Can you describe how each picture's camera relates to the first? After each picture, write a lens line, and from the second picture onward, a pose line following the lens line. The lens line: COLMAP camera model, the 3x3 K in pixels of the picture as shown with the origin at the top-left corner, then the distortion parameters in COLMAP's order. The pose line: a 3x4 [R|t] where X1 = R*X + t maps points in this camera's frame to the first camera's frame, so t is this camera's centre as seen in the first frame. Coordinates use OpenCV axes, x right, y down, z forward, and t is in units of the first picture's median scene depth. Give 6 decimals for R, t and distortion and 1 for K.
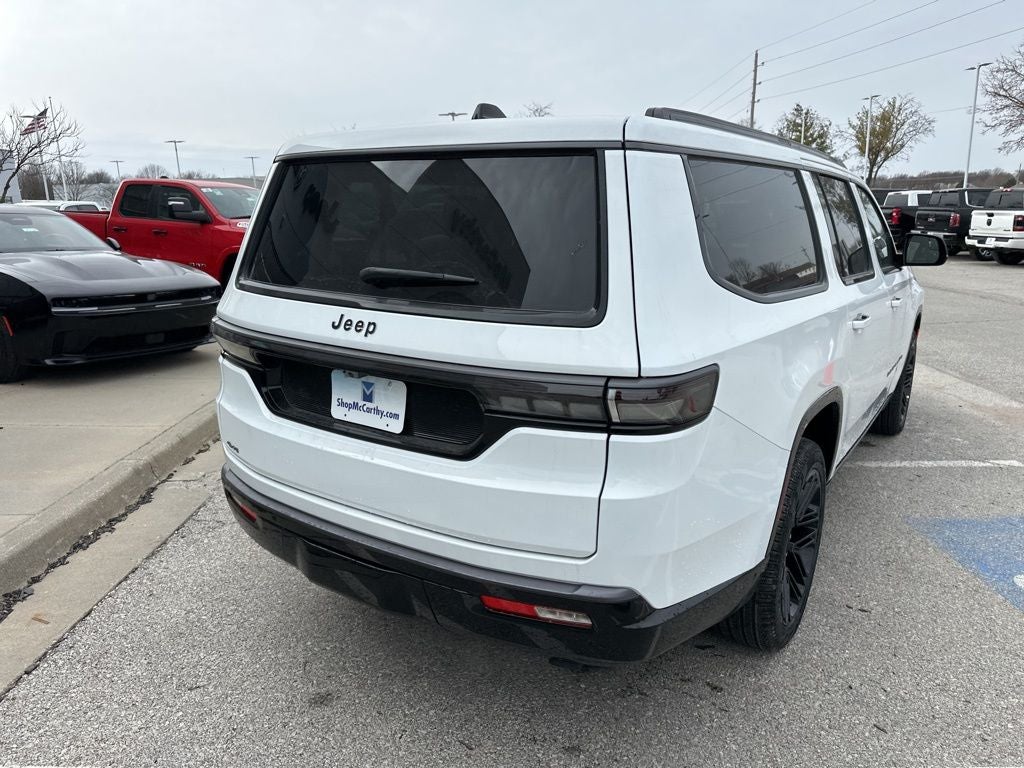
lens RADIAL K [[730.7, 0, 512.5], [0, 730.7, 367.3], [0, 0, 1]] dist [0.047145, -0.056857]
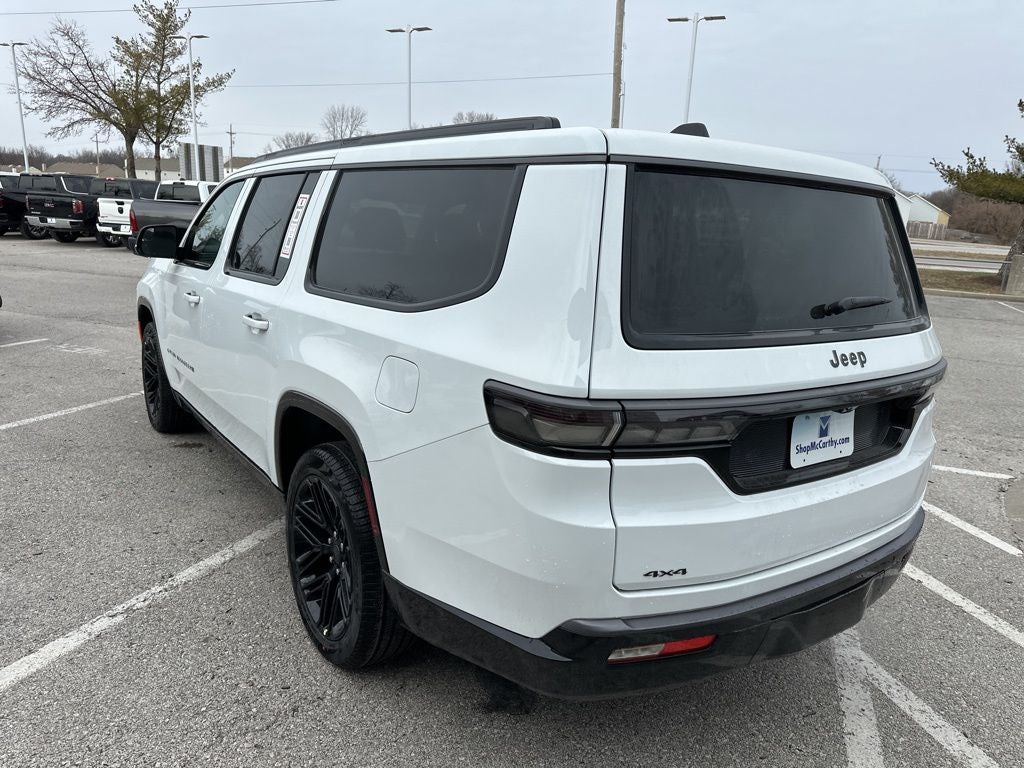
lens RADIAL K [[716.5, 0, 510.1], [0, 716.5, 385.2], [0, 0, 1]] dist [0.023915, -0.022596]
pose [[0.358026, -0.194853, 0.913154, -0.911755], [0.147207, 0.977531, 0.150874, -0.169521], [-0.922035, 0.080406, 0.378665, 0.776476]]
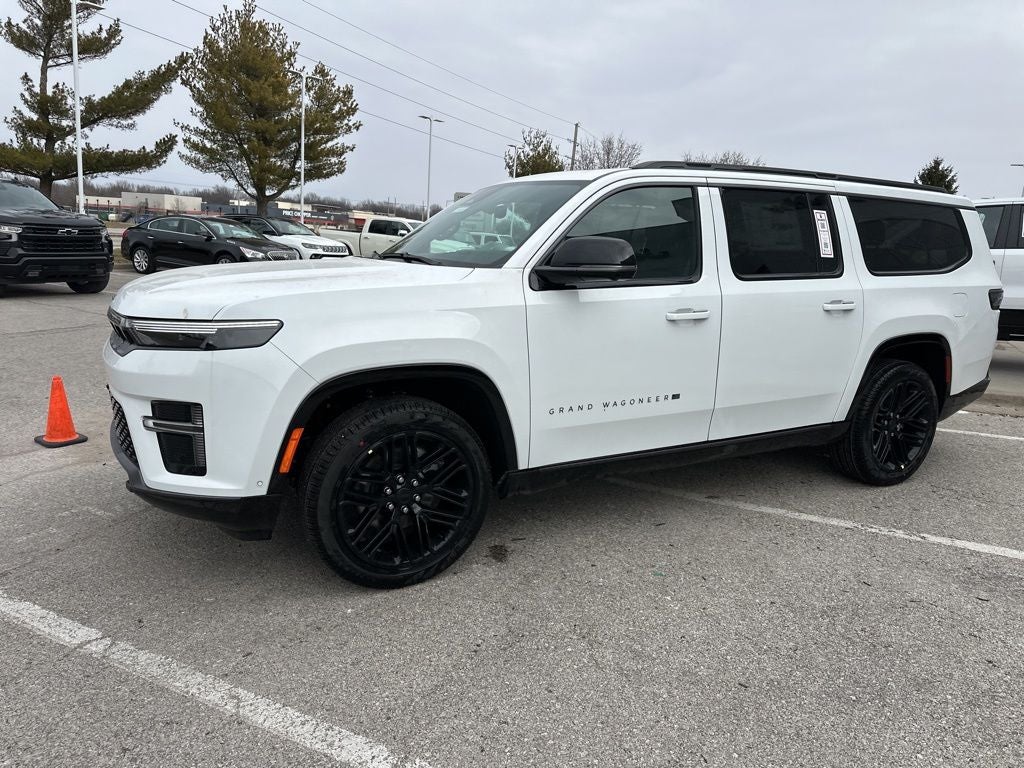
lens RADIAL K [[714.4, 0, 510.2], [0, 714.4, 379.2], [0, 0, 1]] dist [0.027706, -0.026399]
pose [[-0.881294, -0.124014, 0.456006, -0.142814], [0.060765, 0.927204, 0.369596, -0.588932], [-0.468646, 0.353432, -0.809603, 3.033898]]
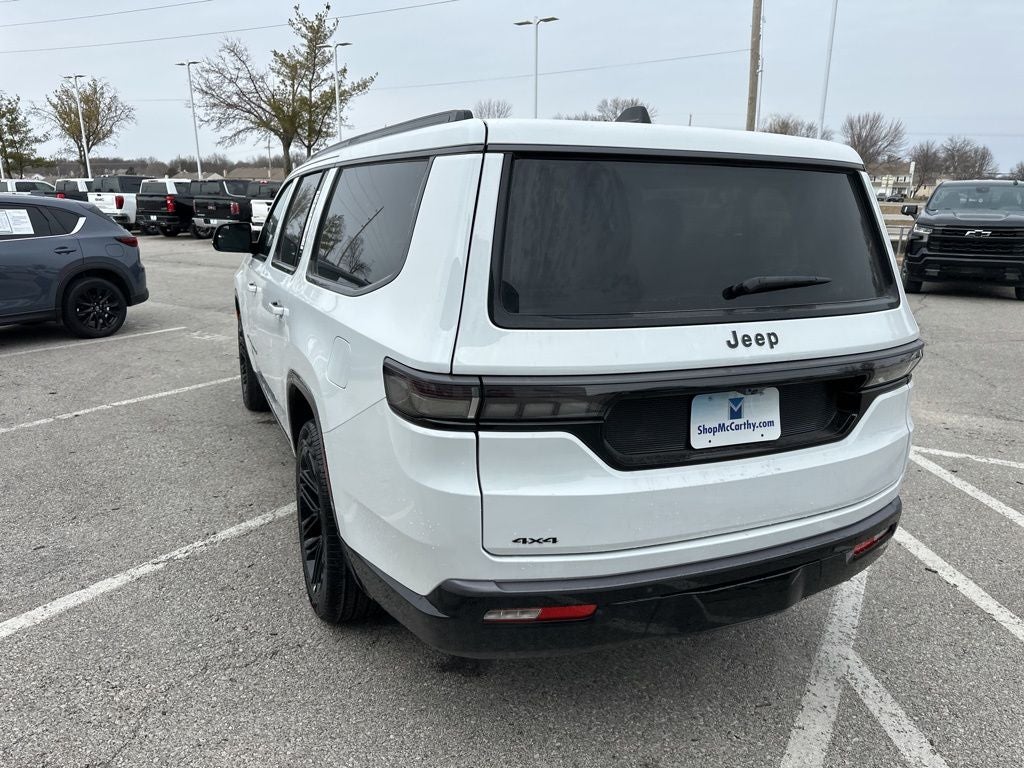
lens RADIAL K [[716.6, 0, 512.0], [0, 716.6, 384.0], [0, 0, 1]] dist [0.036685, -0.041241]
pose [[0.530575, -0.198723, 0.824014, -0.850189], [0.161251, 0.978041, 0.132041, -0.127884], [-0.832159, 0.062816, 0.550968, 0.553642]]
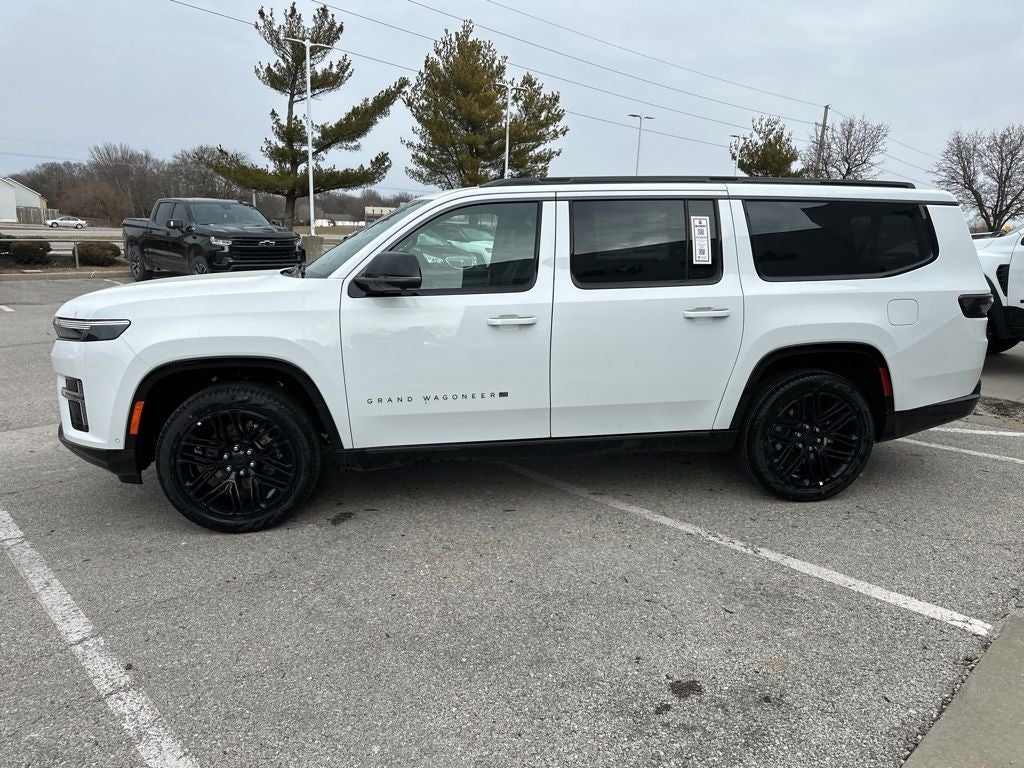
lens RADIAL K [[708.3, 0, 512.0], [0, 708.3, 384.0], [0, 0, 1]] dist [0.111164, -0.182362]
pose [[-0.677931, -0.161925, 0.717070, -0.825859], [0.142273, 0.928097, 0.344086, -0.567992], [-0.721226, 0.335287, -0.606148, 2.704868]]
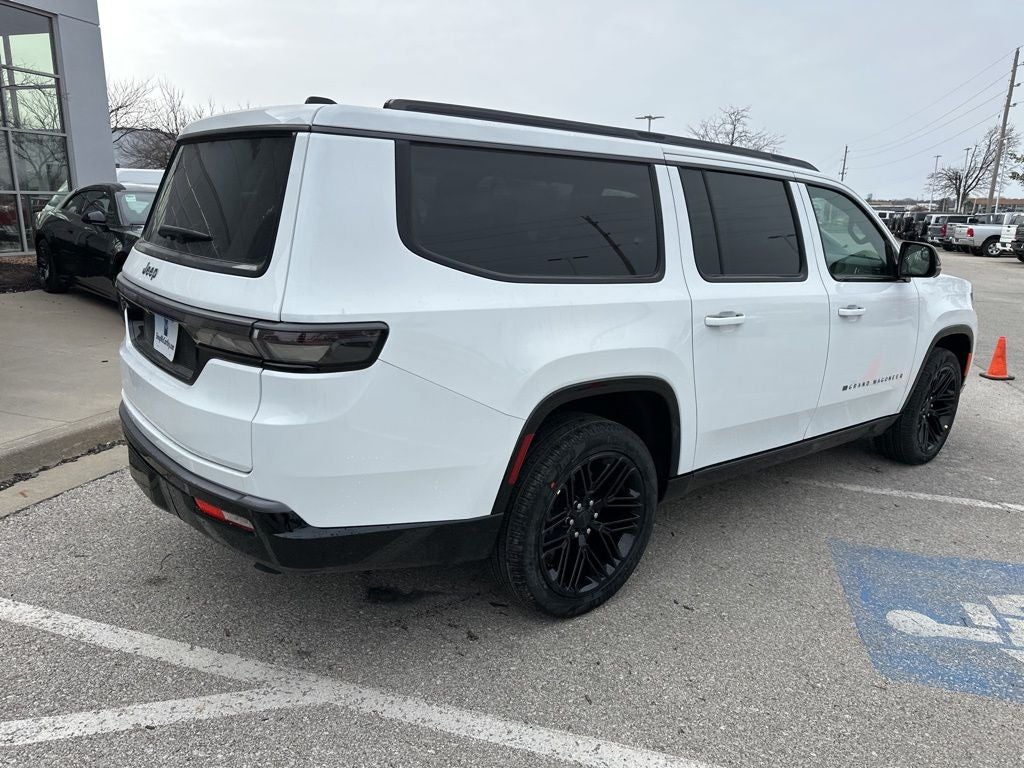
lens RADIAL K [[730.7, 0, 512.5], [0, 730.7, 367.3], [0, 0, 1]] dist [0.047145, -0.056857]
pose [[0.957445, 0.096114, -0.272140, 0.538831], [-0.097669, 0.995188, 0.007859, 0.025502], [0.271586, 0.019055, 0.962226, -0.026783]]
